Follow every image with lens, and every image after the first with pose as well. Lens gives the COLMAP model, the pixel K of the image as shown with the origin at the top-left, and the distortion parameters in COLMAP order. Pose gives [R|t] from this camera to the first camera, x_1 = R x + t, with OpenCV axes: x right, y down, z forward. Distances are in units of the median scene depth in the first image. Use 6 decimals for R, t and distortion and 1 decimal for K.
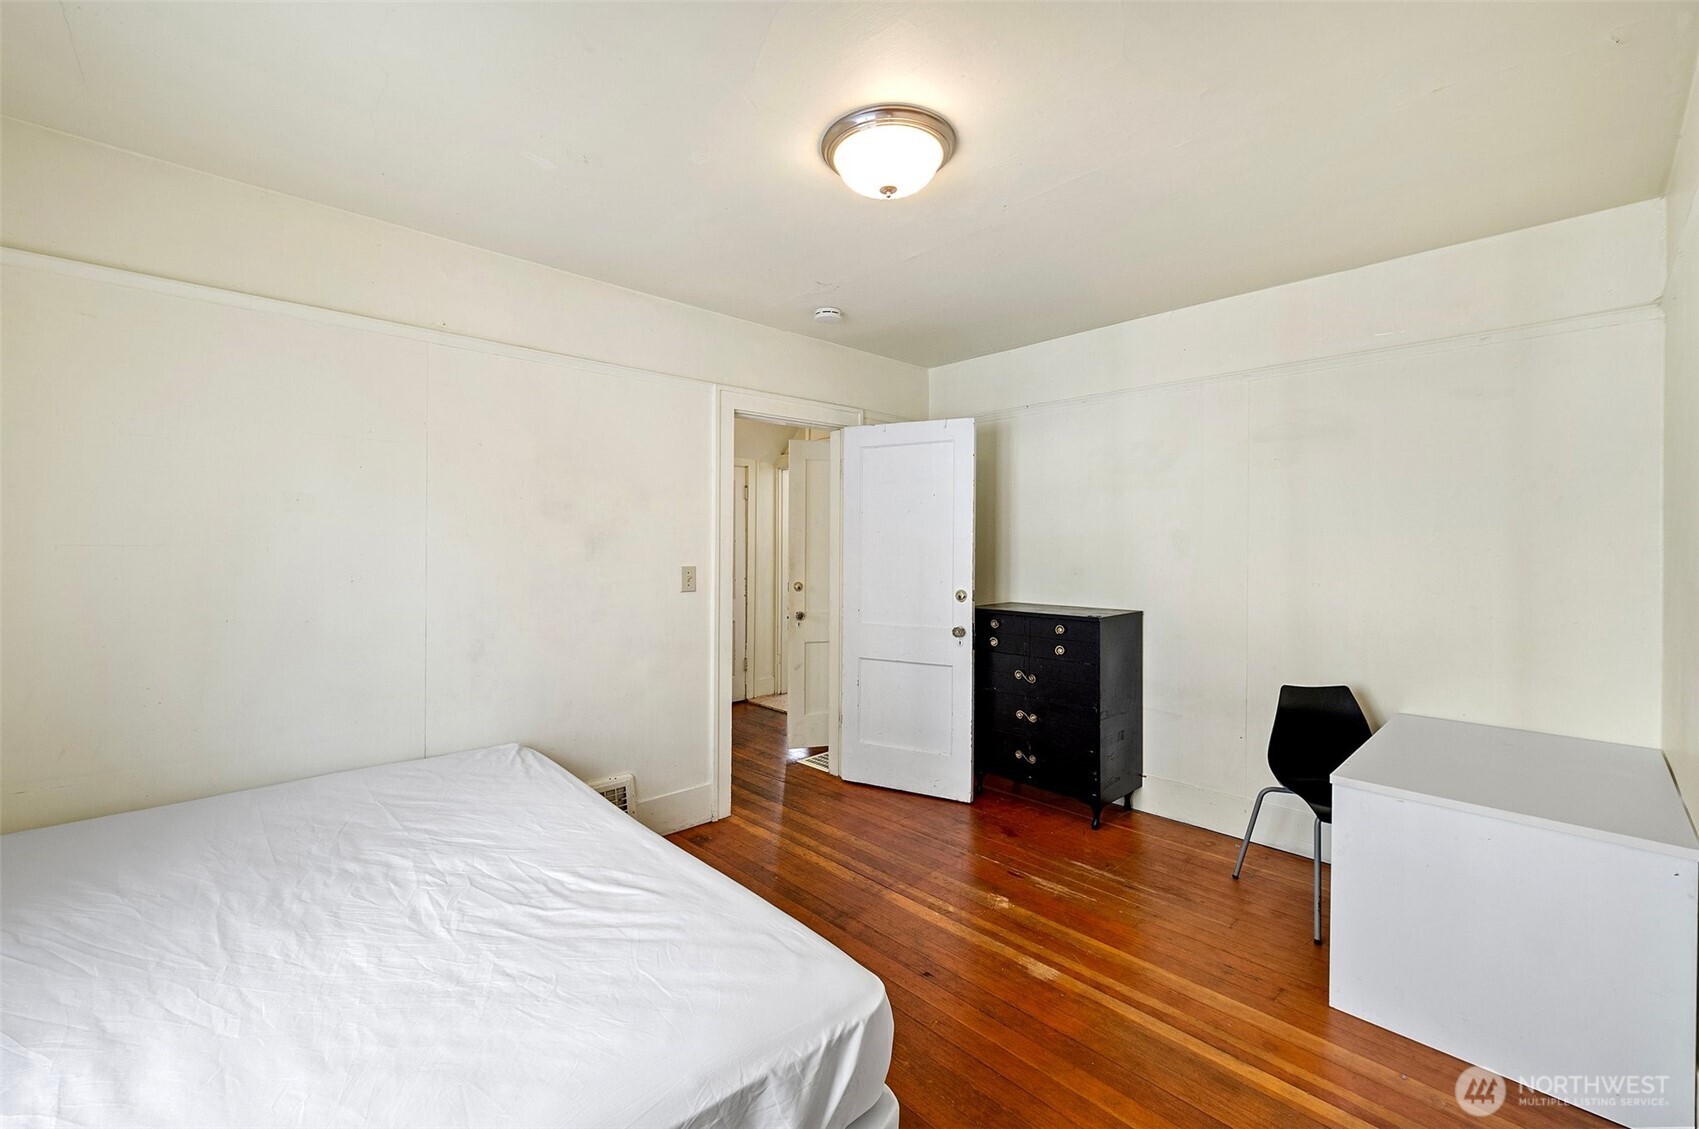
lens RADIAL K [[681.0, 0, 846.7], [0, 681.0, 557.3], [0, 0, 1]] dist [0.003902, 0.000682]
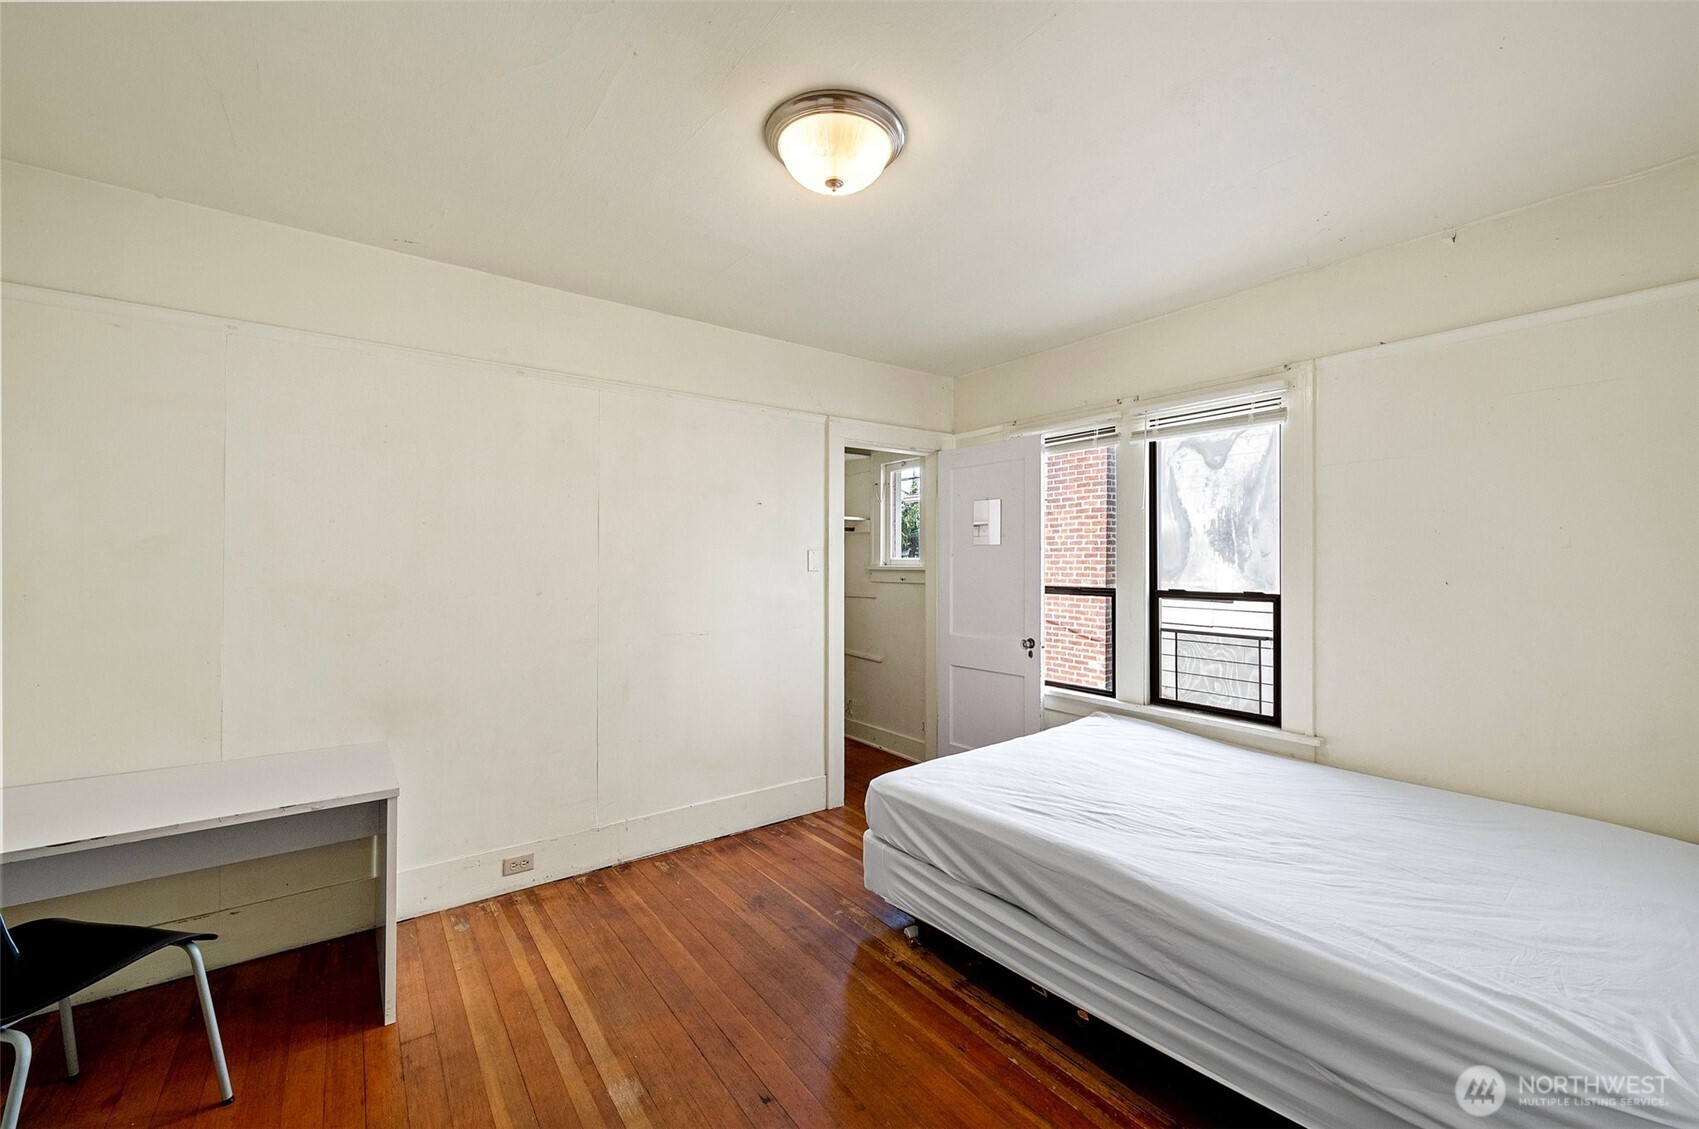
lens RADIAL K [[681.0, 0, 851.9], [0, 681.0, 562.5], [0, 0, 1]] dist [0.003902, 0.000682]
pose [[-0.992760, 0.001353, 0.120109, -0.087833], [0.001917, 0.999988, 0.004574, -0.029922], [-0.120102, 0.004771, -0.992750, 1.955303]]
